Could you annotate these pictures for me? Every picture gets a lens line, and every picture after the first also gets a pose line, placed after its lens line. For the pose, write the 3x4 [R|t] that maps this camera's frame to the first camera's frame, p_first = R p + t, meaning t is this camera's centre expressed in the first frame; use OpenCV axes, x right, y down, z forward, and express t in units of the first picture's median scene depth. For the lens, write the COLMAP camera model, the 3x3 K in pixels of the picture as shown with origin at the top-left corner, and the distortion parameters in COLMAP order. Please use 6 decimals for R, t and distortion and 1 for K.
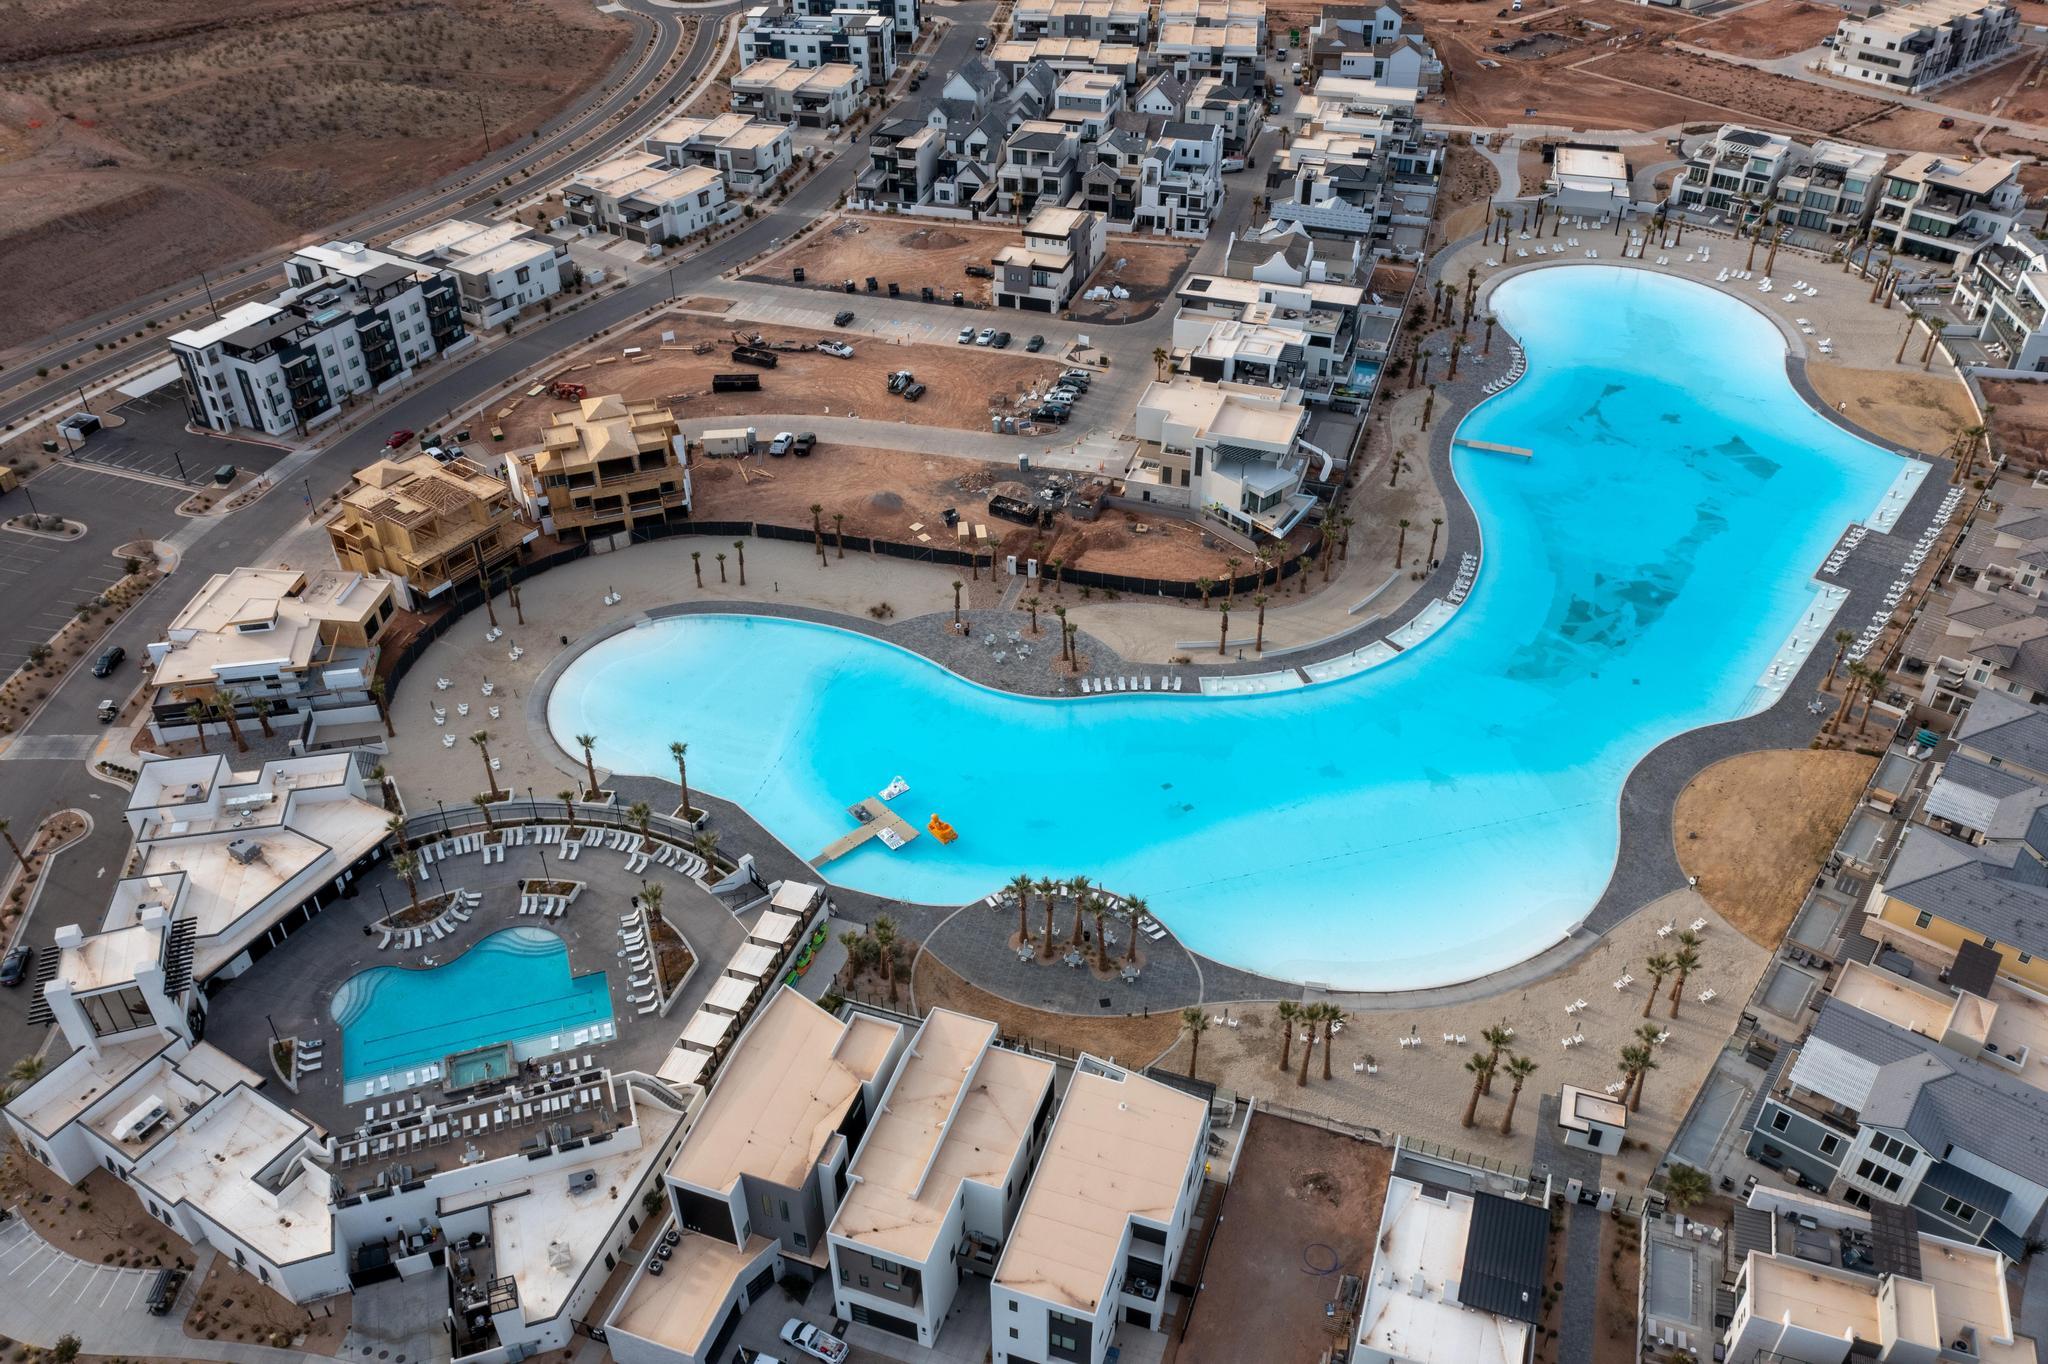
lens RADIAL K [[1612.7, 0, 1011.3], [0, 1612.7, 681.2], [0, 0, 1]] dist [-0.027694, 0.005660]
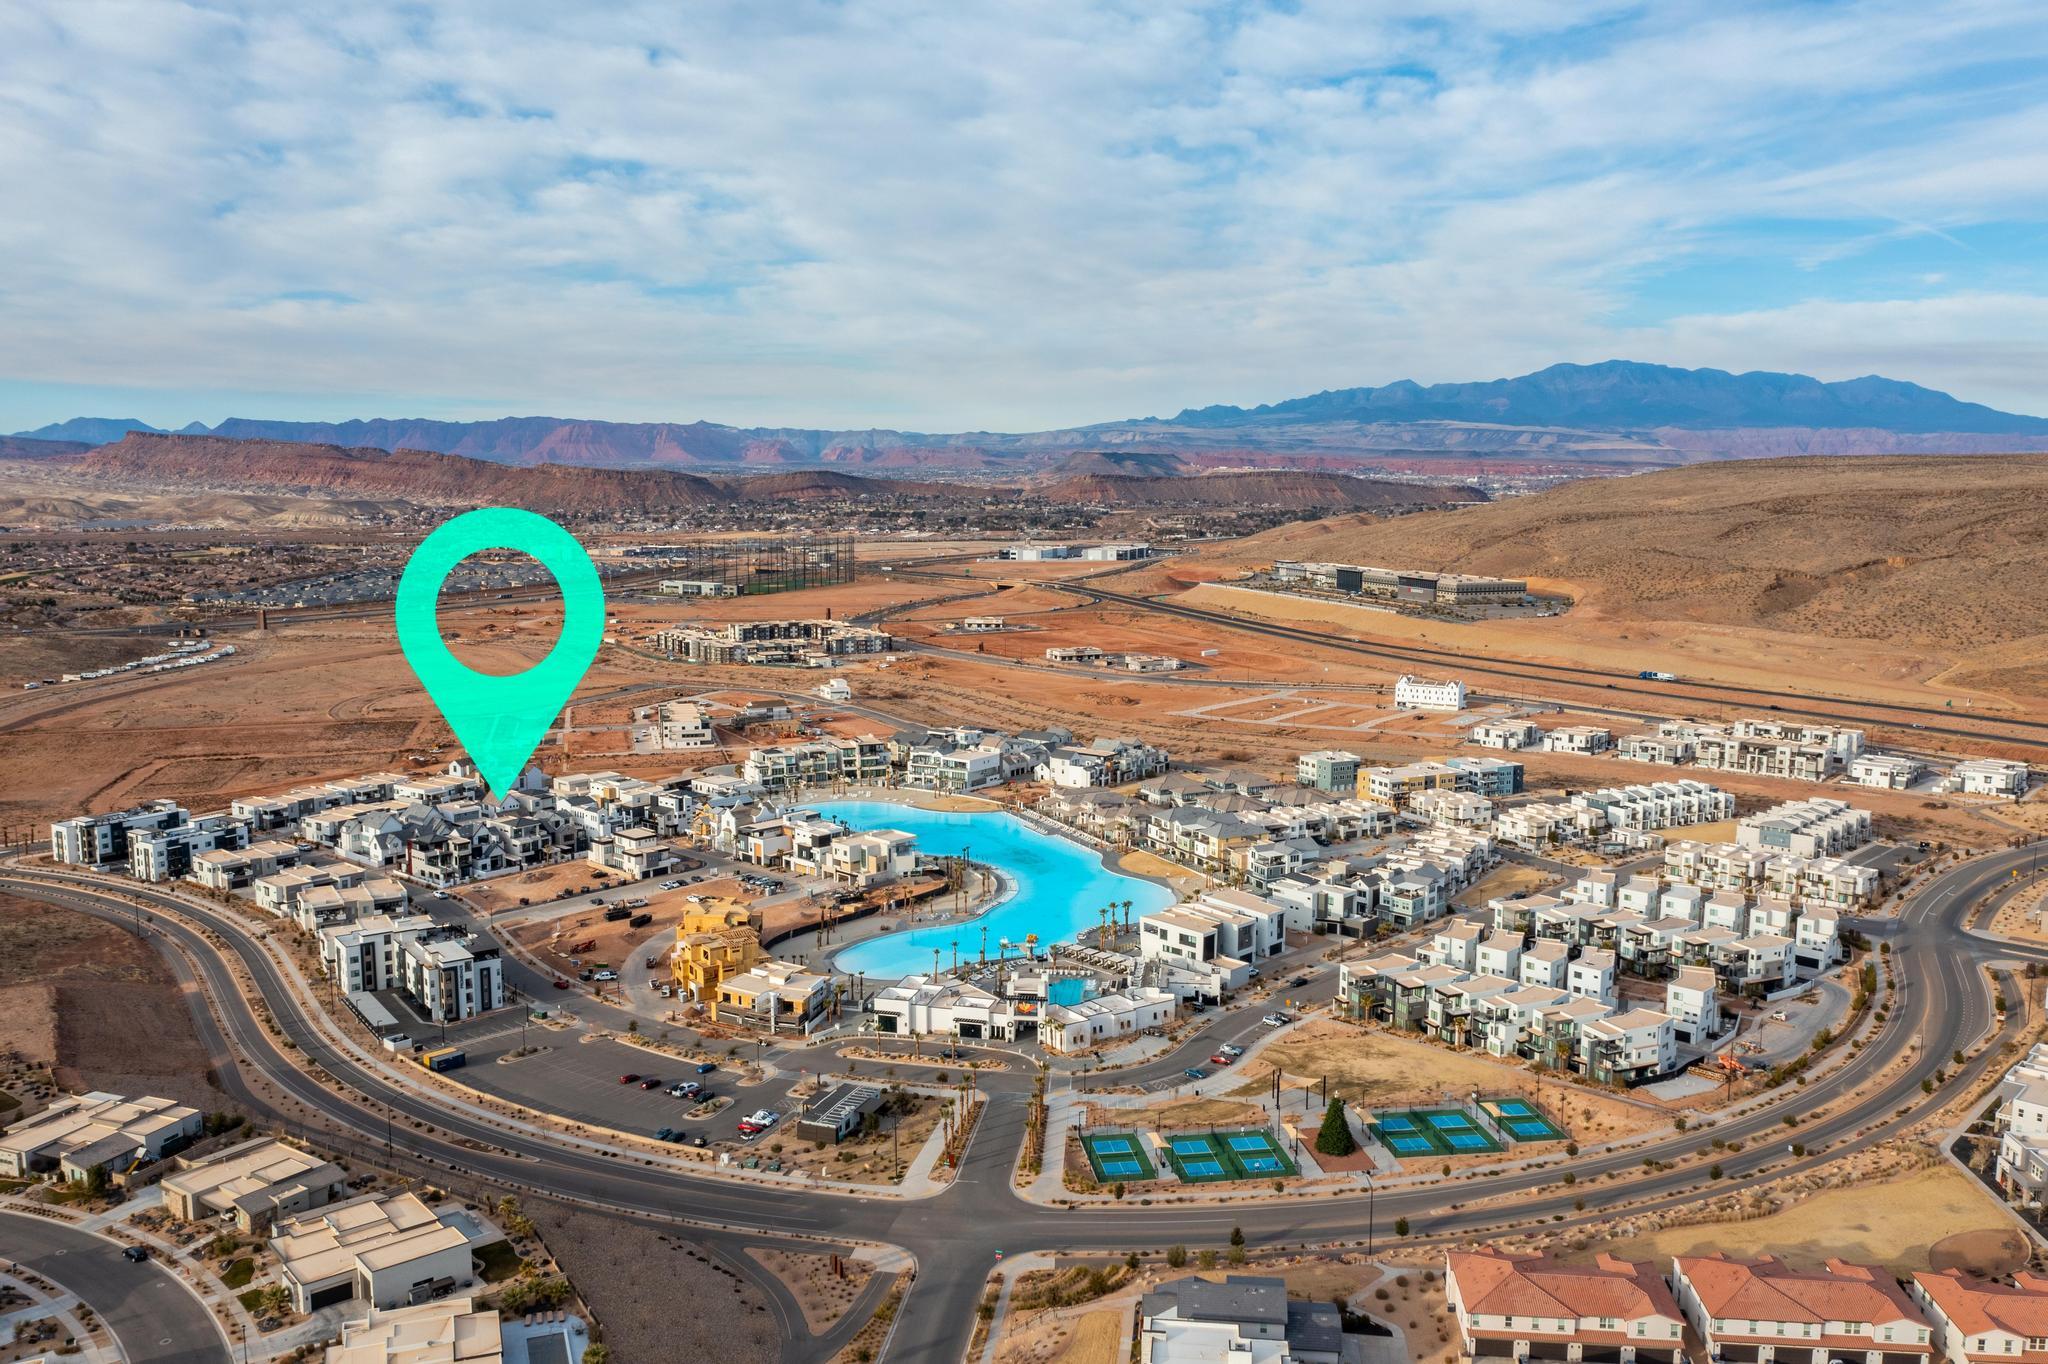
lens RADIAL K [[1612.7, 0, 1021.9], [0, 1612.7, 677.0], [0, 0, 1]] dist [-0.027694, 0.005660]
pose [[0.423389, -0.109185, 0.899344, -1.433526], [0.538439, 0.828681, -0.152878, 0.079652], [-0.728577, 0.548969, 0.409644, -0.152447]]
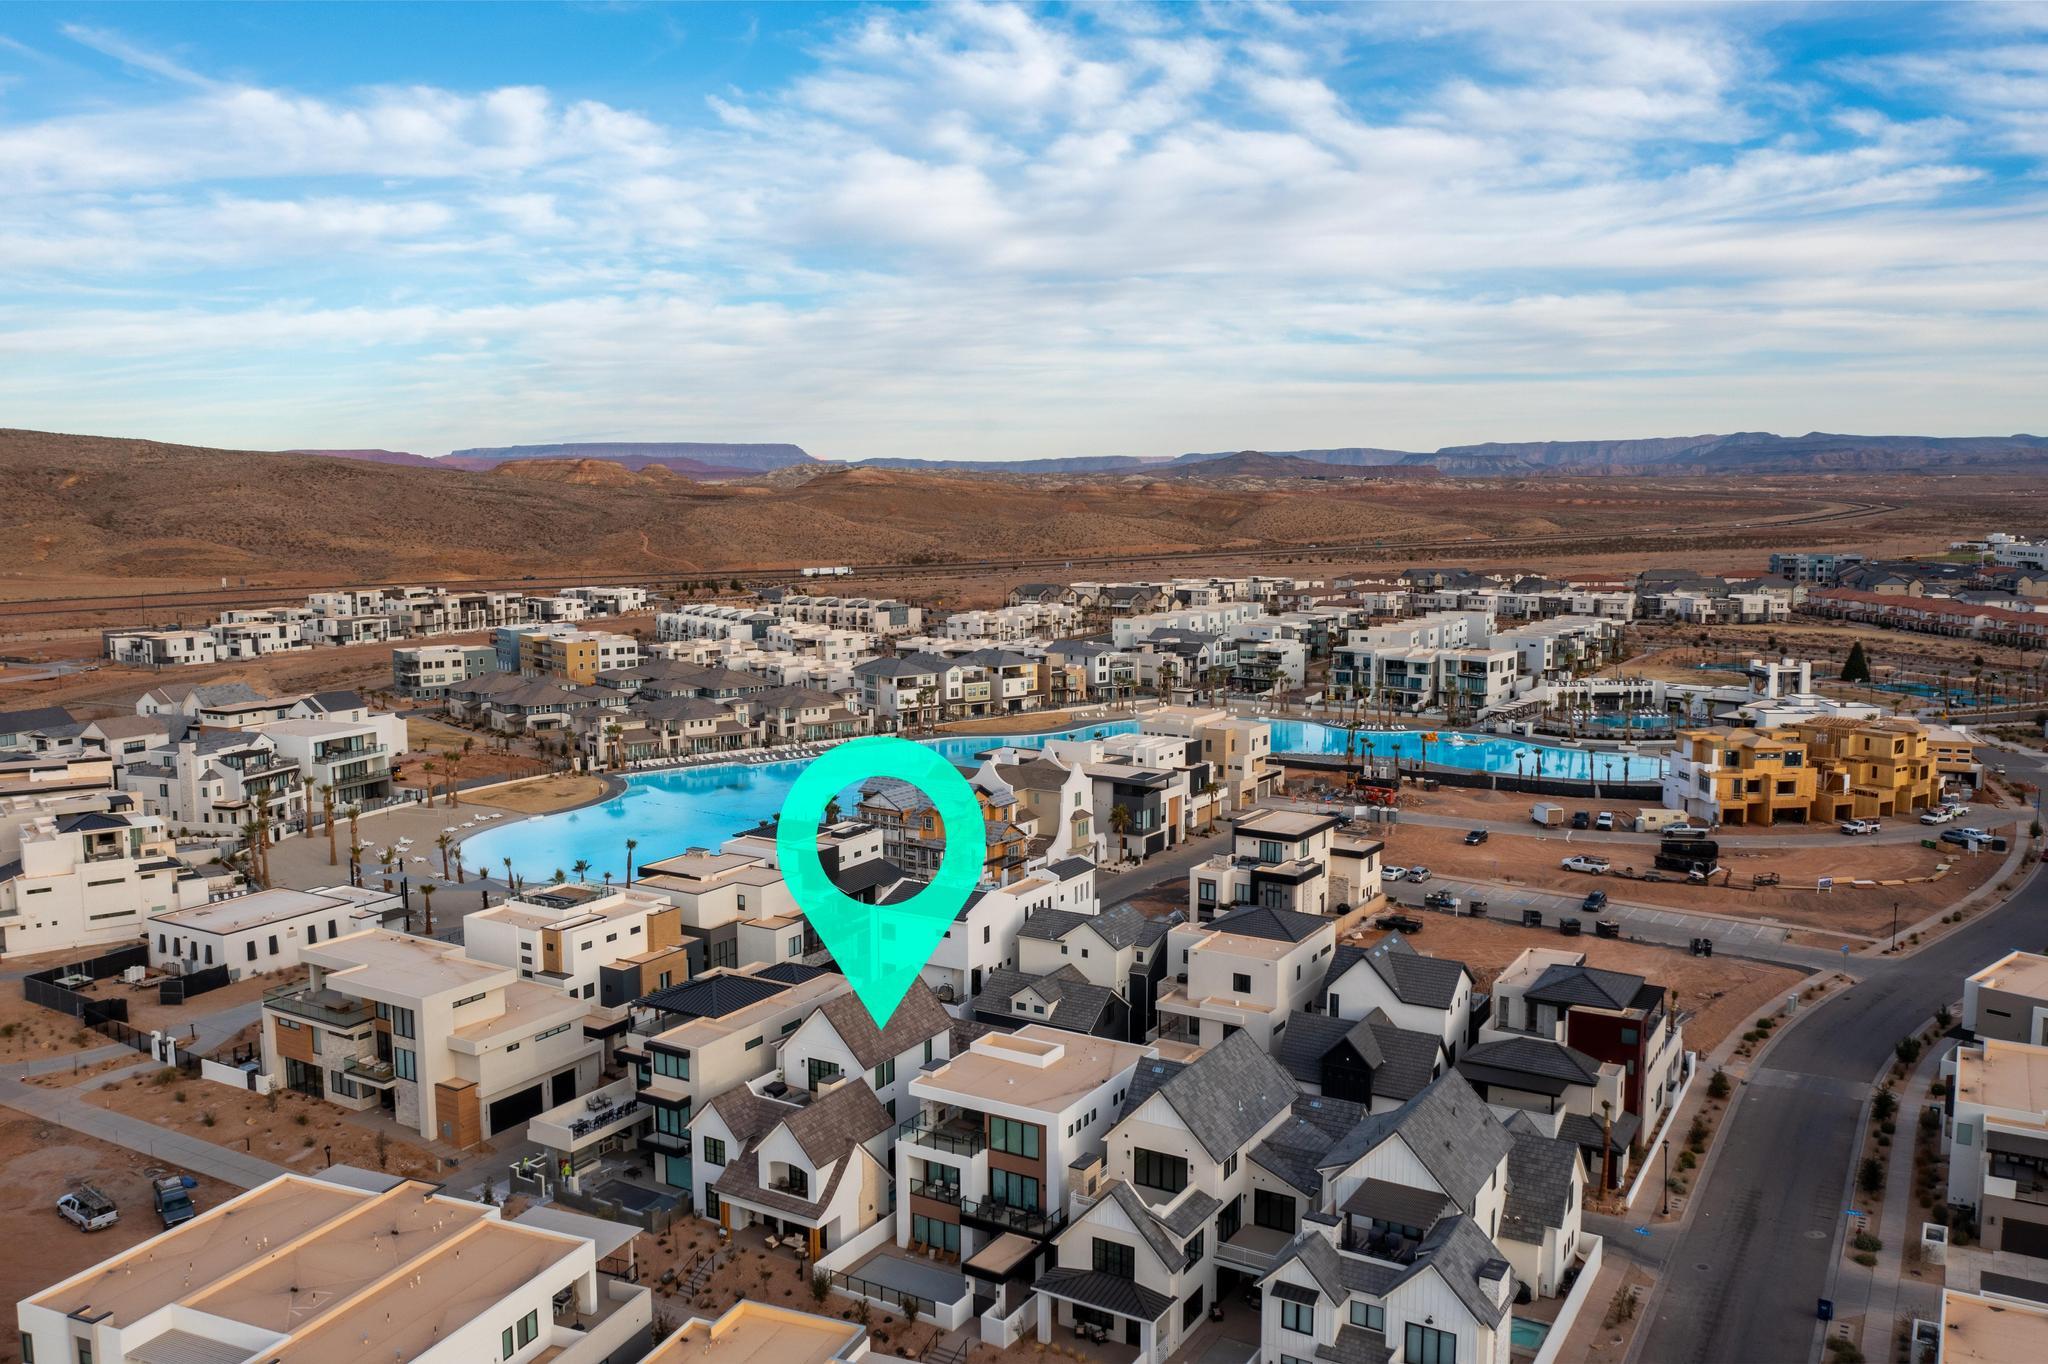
lens RADIAL K [[1612.7, 0, 1013.8], [0, 1612.7, 688.0], [0, 0, 1]] dist [-0.027694, 0.005660]
pose [[-0.967170, -0.018534, 0.253452, -0.030620], [0.161505, 0.725196, 0.669333, -0.825028], [-0.196208, 0.688293, -0.698395, 1.505772]]
